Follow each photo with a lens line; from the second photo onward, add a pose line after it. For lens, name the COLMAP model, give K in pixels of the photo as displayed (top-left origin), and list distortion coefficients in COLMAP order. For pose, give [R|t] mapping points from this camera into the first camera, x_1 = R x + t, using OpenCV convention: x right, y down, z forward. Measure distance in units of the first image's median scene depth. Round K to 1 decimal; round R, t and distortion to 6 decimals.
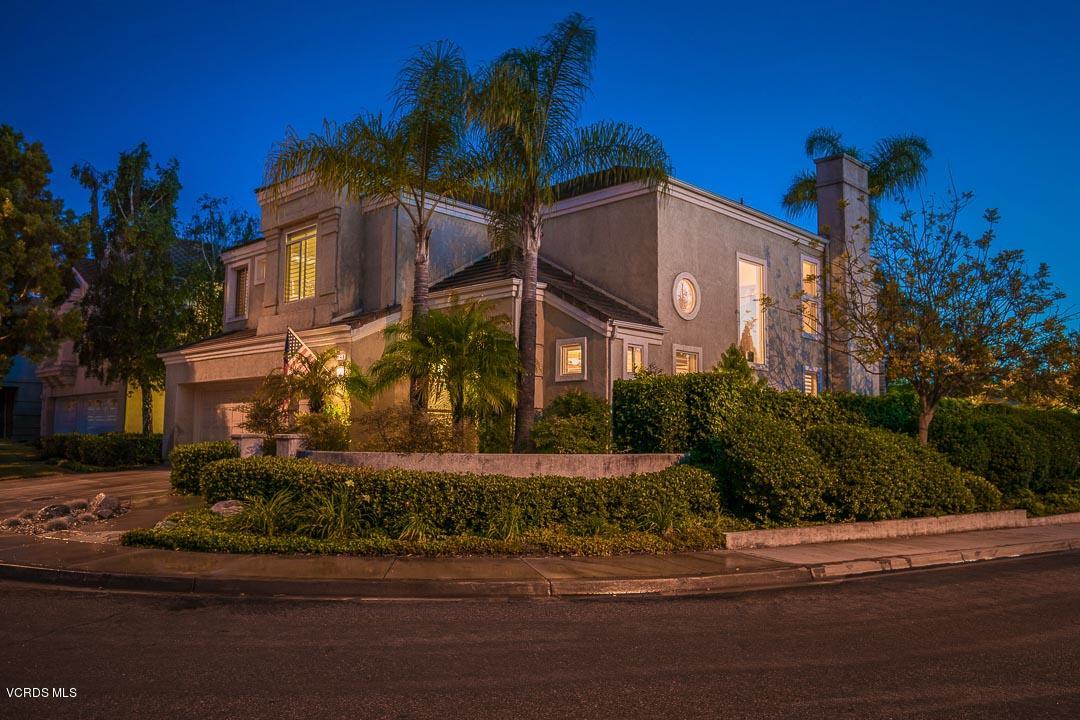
lens RADIAL K [[854.7, 0, 539.9], [0, 854.7, 360.6], [0, 0, 1]] dist [0.022154, -0.005607]
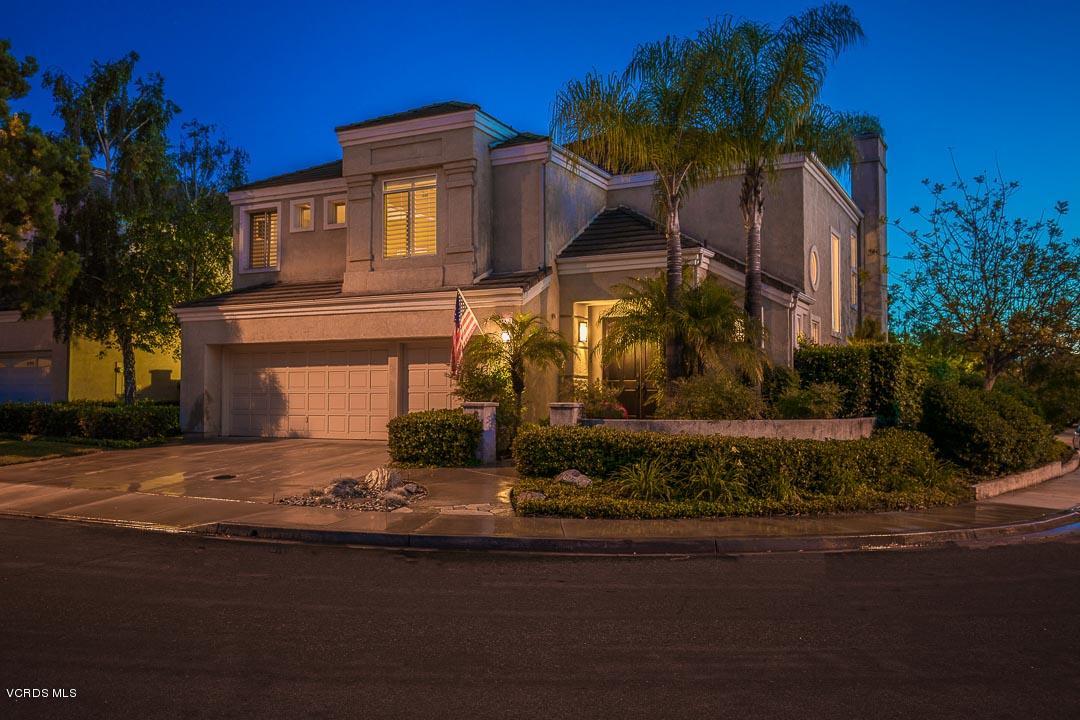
lens RADIAL K [[963.6, 0, 540.3], [0, 963.6, 359.9], [0, 0, 1]] dist [0.022184, 0.025419]
pose [[0.952904, 0.004521, 0.303239, -0.483436], [-0.019469, 0.998738, 0.046288, -0.010672], [-0.302647, -0.050012, 0.951790, -0.033223]]
